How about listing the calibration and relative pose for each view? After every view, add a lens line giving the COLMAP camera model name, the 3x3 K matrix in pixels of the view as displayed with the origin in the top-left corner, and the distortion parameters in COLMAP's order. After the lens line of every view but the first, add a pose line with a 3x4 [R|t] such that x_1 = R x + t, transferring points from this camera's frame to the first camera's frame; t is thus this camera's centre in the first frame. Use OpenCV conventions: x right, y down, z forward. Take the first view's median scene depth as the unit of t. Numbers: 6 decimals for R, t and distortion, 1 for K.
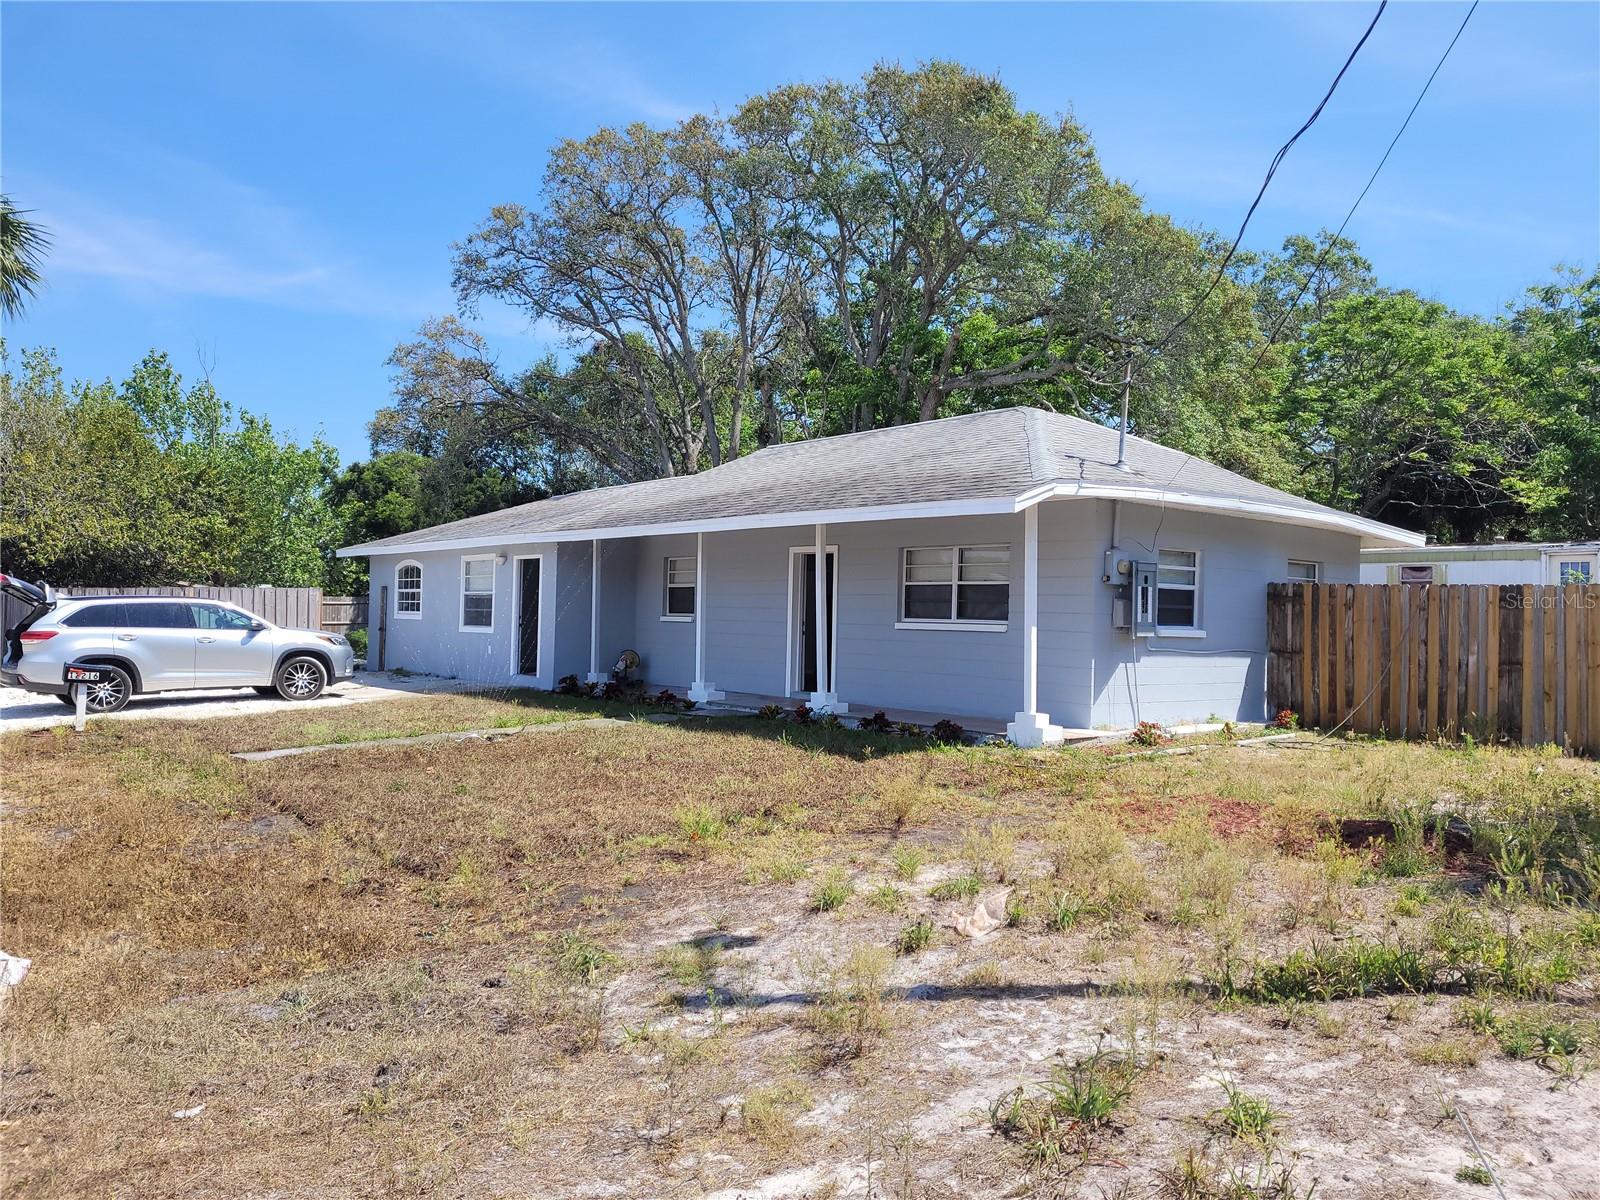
lens RADIAL K [[1203.0, 0, 802.5], [0, 1203.0, 601.6], [0, 0, 1]] dist [0.008164, 0.001311]
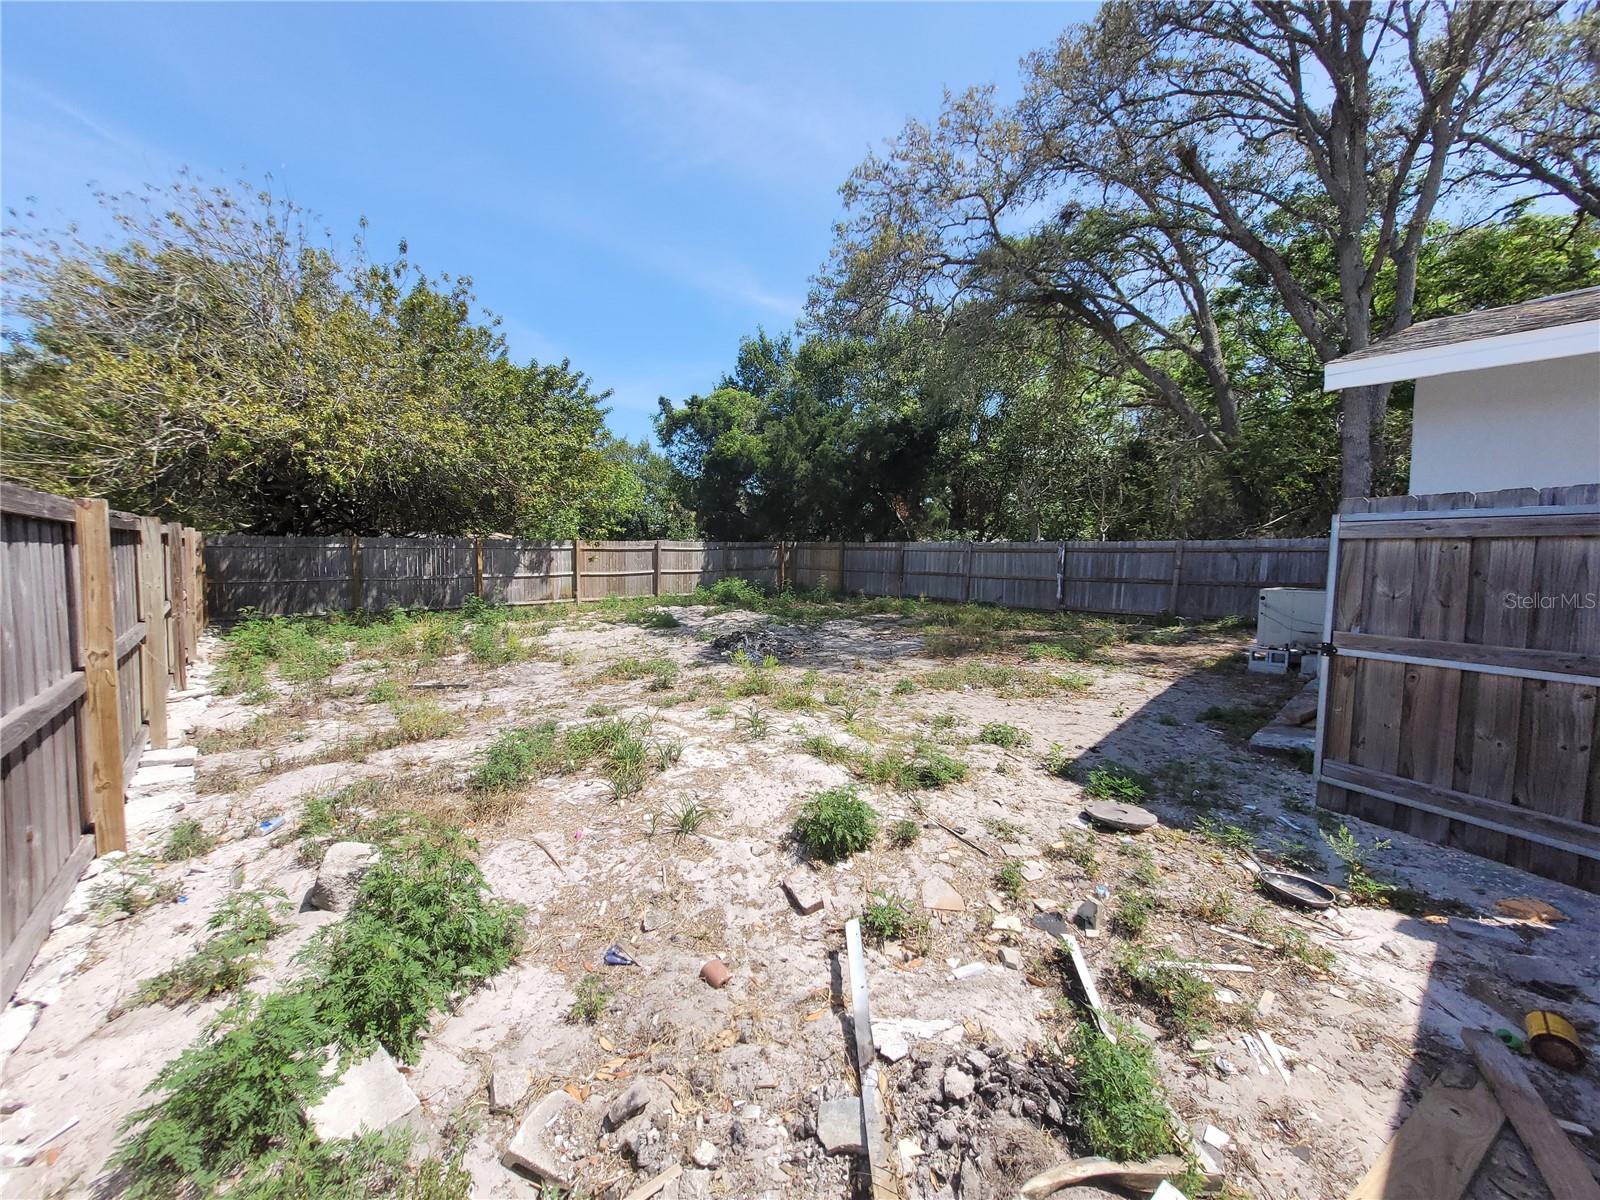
lens RADIAL K [[626.7, 0, 794.5], [0, 626.7, 596.6], [0, 0, 1]] dist [0.023048, 0.000119]
pose [[0.999450, -0.000583, 0.033147, -0.382075], [-0.002069, 0.996802, 0.079888, -0.000534], [-0.033088, -0.079912, 0.996253, 0.624217]]
